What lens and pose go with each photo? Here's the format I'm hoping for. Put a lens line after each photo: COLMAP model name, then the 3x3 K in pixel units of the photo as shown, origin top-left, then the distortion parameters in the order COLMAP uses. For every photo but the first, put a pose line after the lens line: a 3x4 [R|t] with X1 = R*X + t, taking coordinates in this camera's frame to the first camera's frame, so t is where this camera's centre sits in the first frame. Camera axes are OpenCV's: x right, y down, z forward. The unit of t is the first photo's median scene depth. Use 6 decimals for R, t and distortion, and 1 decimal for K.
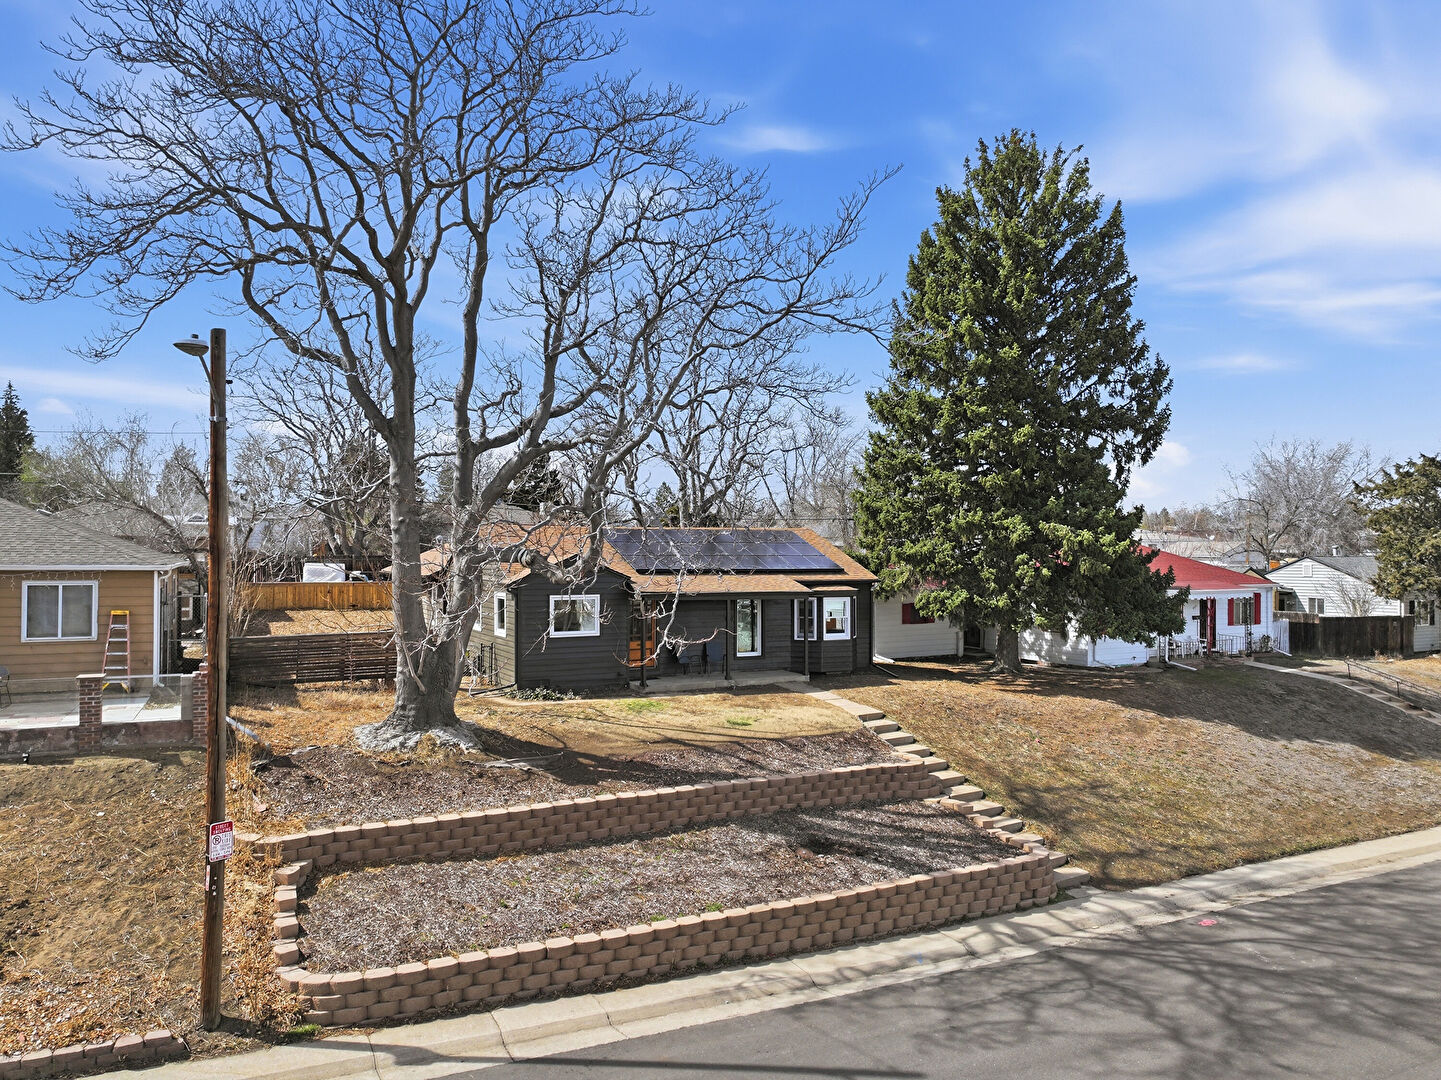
lens RADIAL K [[1005.7, 0, 720.5], [0, 1005.7, 540.0], [0, 0, 1]] dist [0.000342, 0.022760]
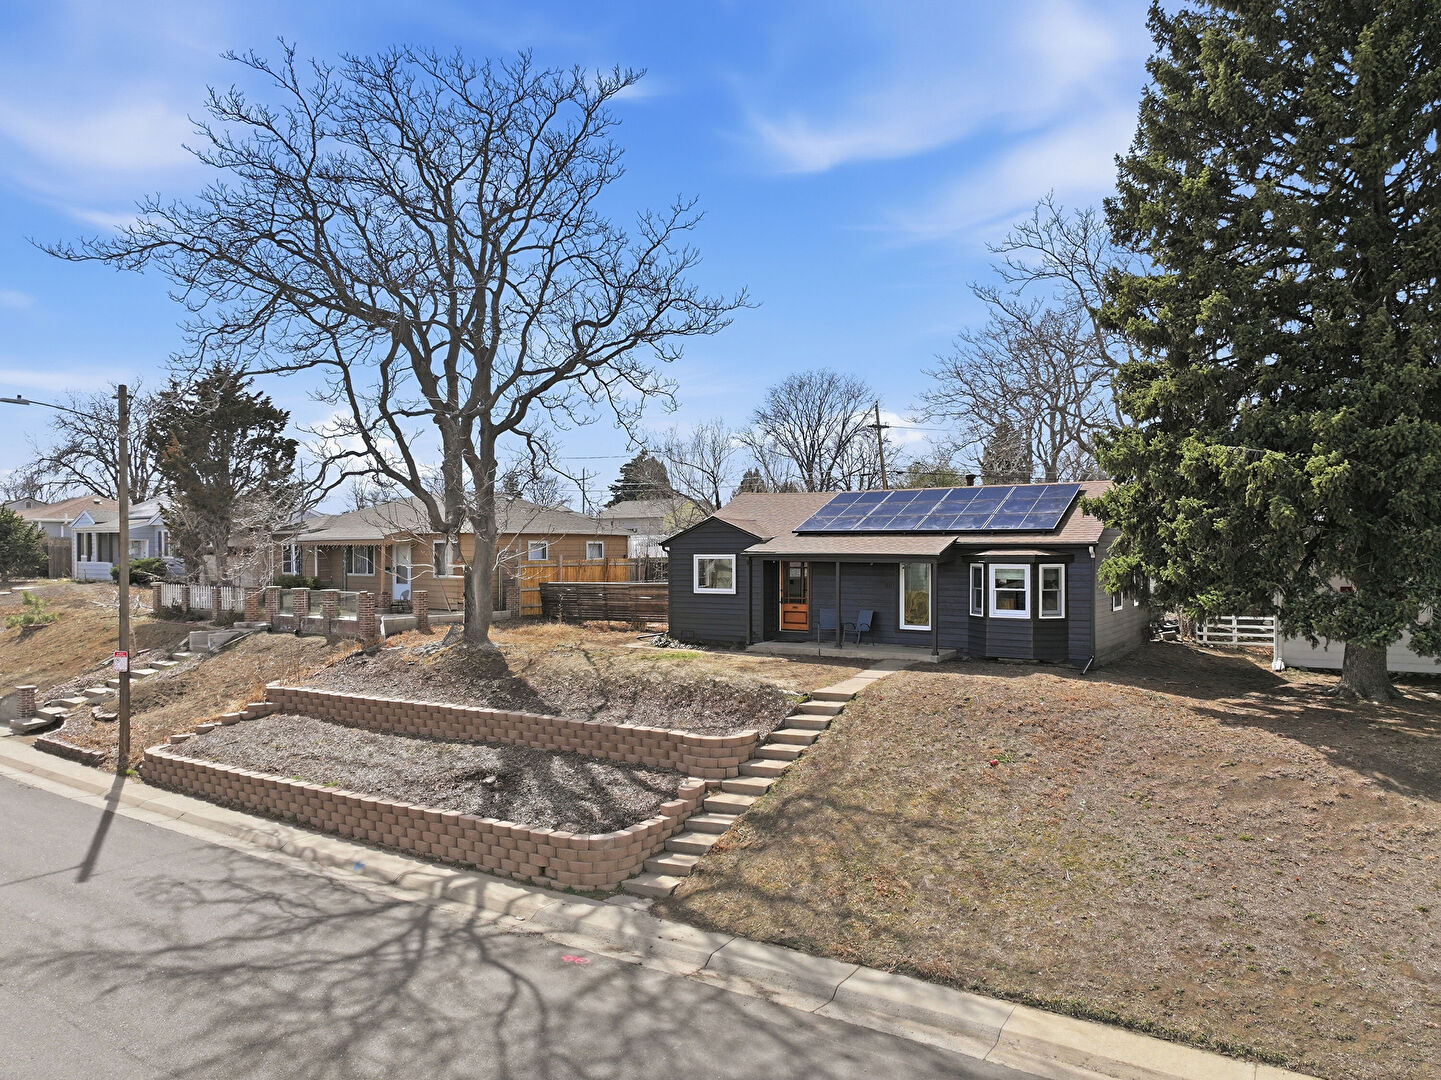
lens RADIAL K [[1008.6, 0, 736.1], [0, 1008.6, 556.7], [0, 0, 1]] dist [0.003939, -0.003435]
pose [[0.510189, 0.002231, -0.860060, 1.086035], [0.014213, 0.999838, 0.011025, 0.062732], [0.859945, -0.017849, 0.510075, 0.653023]]
